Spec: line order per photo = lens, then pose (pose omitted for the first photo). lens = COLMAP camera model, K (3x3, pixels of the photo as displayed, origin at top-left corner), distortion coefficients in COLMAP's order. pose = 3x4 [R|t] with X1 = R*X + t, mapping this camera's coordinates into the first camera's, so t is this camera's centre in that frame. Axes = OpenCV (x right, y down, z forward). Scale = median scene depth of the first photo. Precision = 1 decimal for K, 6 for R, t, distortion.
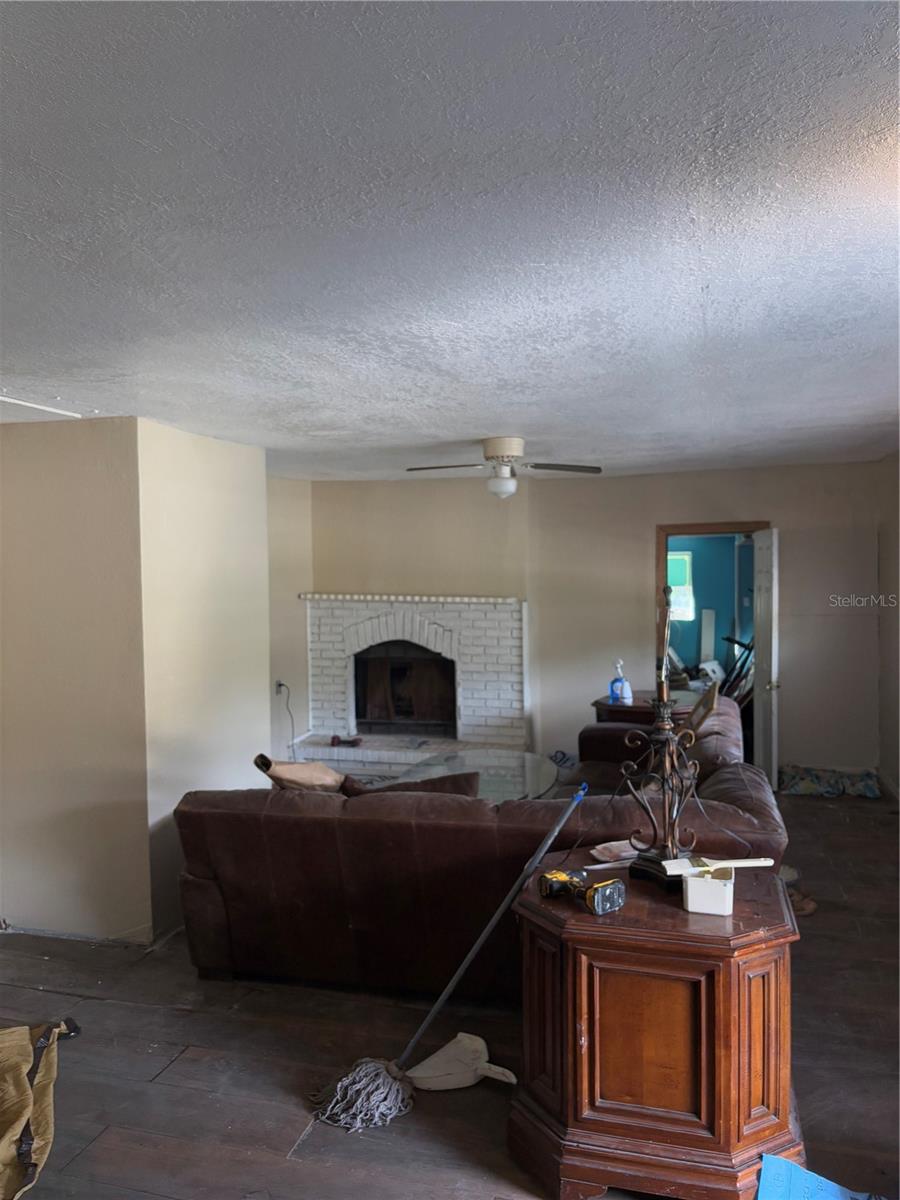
lens RADIAL K [[910.5, 0, 447.7], [0, 910.5, 600.8], [0, 0, 1]] dist [0.024605, -0.014945]
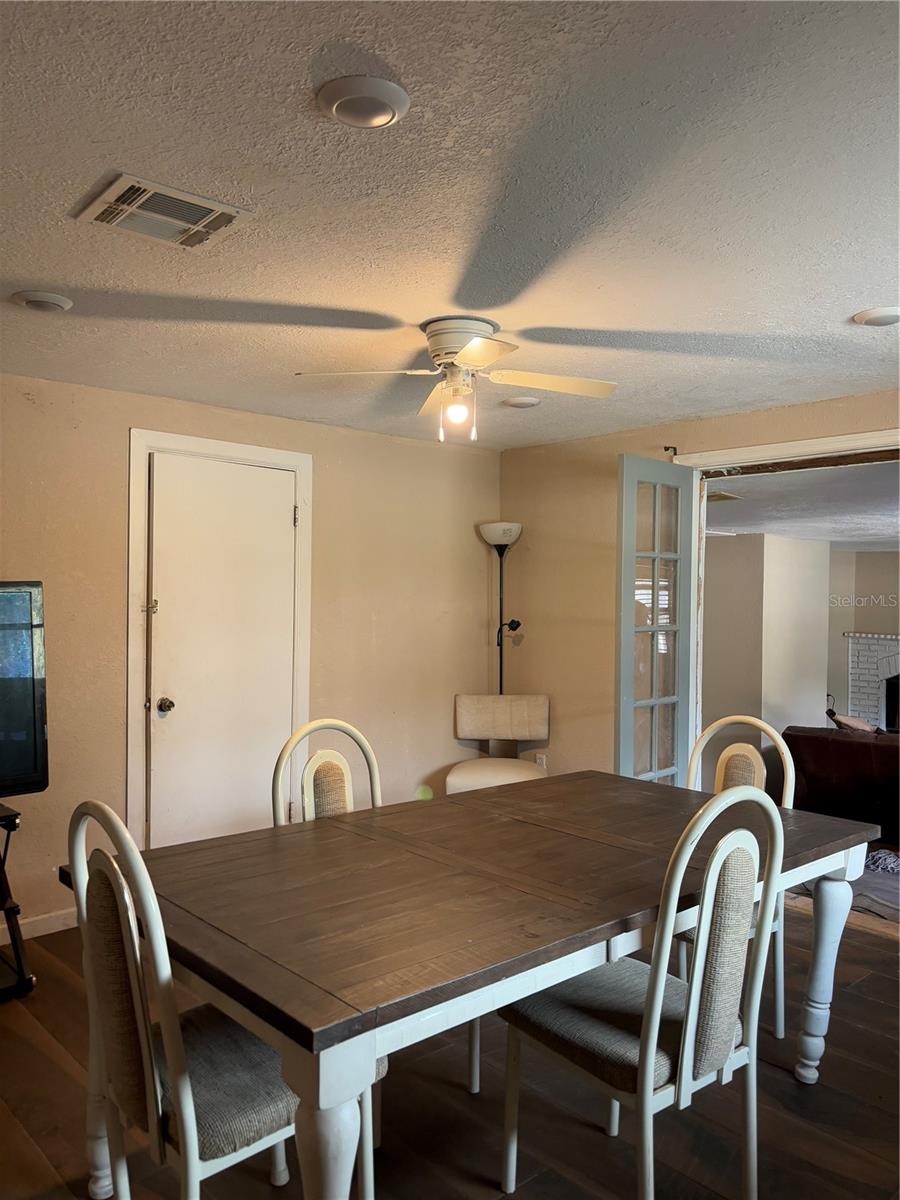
lens RADIAL K [[910.5, 0, 443.3], [0, 910.5, 602.4], [0, 0, 1]] dist [0.024605, -0.014945]
pose [[0.847888, 0.025426, -0.529566, 0.058748], [-0.049231, 0.998310, -0.030892, 0.020200], [0.527885, 0.052264, 0.847706, -0.524156]]
